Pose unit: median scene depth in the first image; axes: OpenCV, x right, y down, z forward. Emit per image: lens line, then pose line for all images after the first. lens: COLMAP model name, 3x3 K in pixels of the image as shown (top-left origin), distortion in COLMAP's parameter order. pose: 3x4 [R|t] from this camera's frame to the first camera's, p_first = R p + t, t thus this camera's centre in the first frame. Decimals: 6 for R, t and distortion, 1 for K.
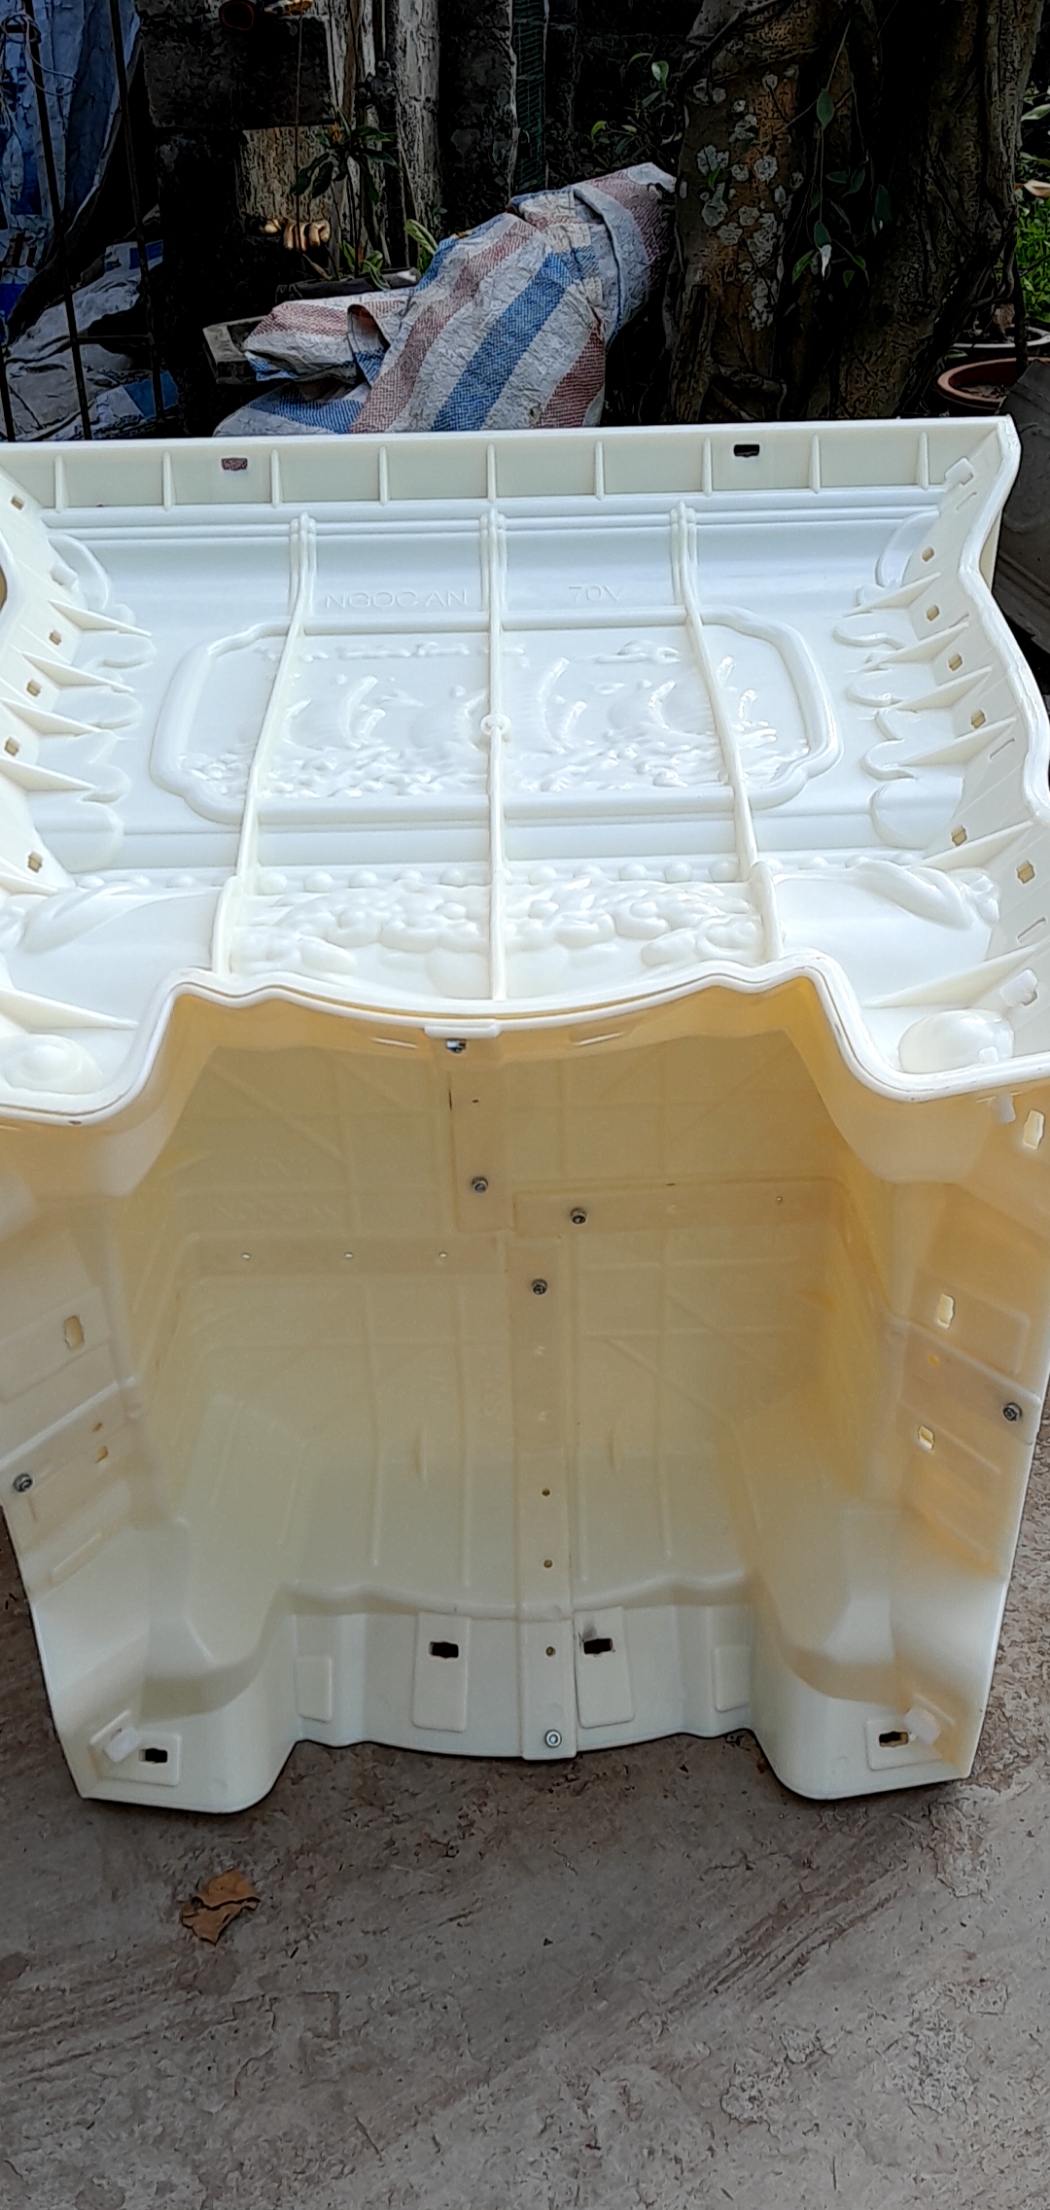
lens RADIAL K [[1753.7, 0, 525.2], [0, 1753.7, 1107.2], [0, 0, 1]] dist [0.038671, 0.002830]
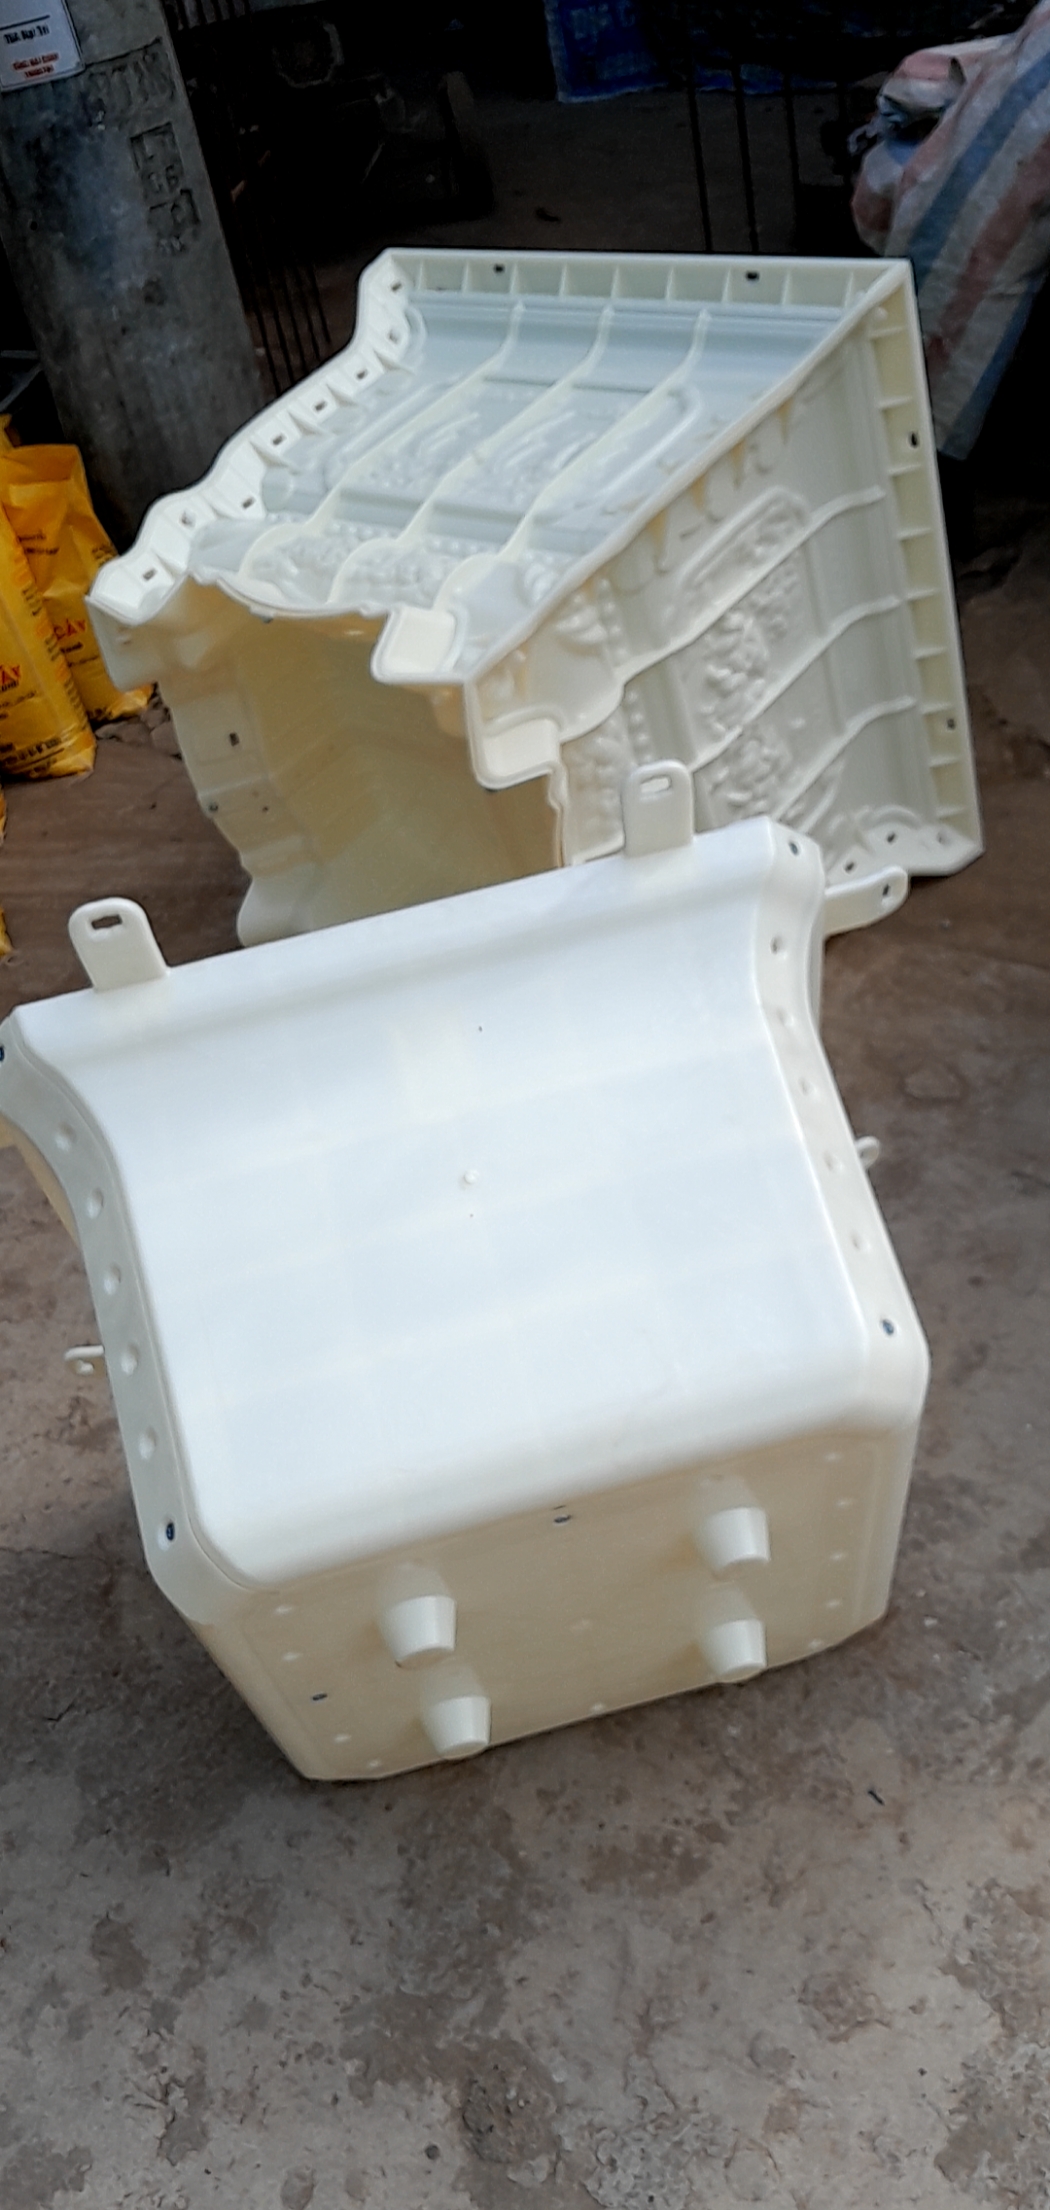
lens RADIAL K [[1753.7, 0, 521.1], [0, 1753.7, 1093.1], [0, 0, 1]] dist [0.038671, 0.002830]
pose [[0.726436, 0.334418, -0.600380, 1.113456], [-0.204398, 0.939219, 0.275842, -0.100145], [0.656135, -0.077666, 0.750637, -0.293208]]
